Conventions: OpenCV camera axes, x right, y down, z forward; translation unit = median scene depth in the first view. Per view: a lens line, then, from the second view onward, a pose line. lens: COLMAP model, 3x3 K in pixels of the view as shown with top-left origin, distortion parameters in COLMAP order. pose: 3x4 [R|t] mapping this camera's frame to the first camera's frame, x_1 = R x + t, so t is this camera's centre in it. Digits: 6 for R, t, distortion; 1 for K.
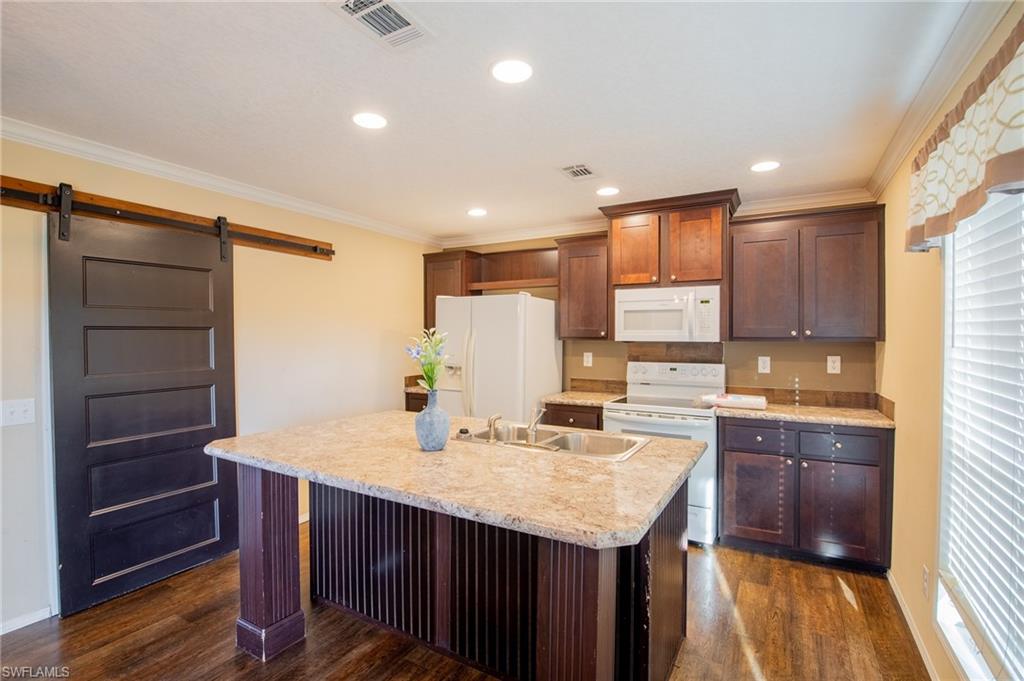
lens RADIAL K [[472.0, 0, 512.9], [0, 472.0, 342.7], [0, 0, 1]] dist [-0.030914, 0.001223]
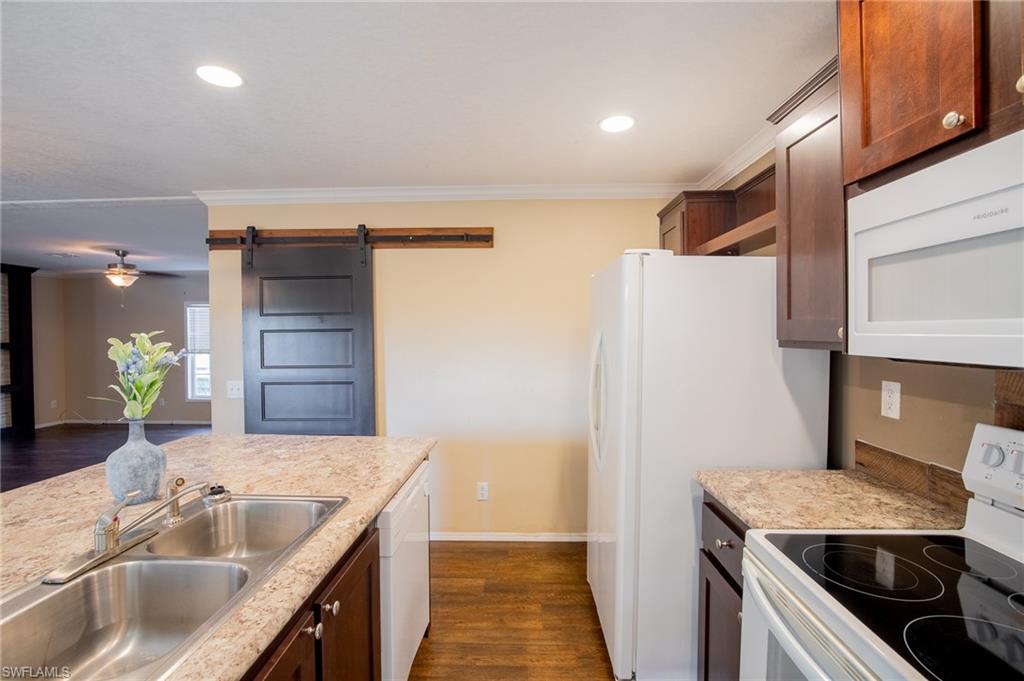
lens RADIAL K [[472.0, 0, 514.3], [0, 472.0, 341.1], [0, 0, 1]] dist [-0.030914, 0.001223]
pose [[0.474017, 0.013408, -0.880414, 0.466820], [-0.006154, 0.999910, 0.011914, -0.018990], [0.880494, -0.000230, 0.474057, 0.765545]]
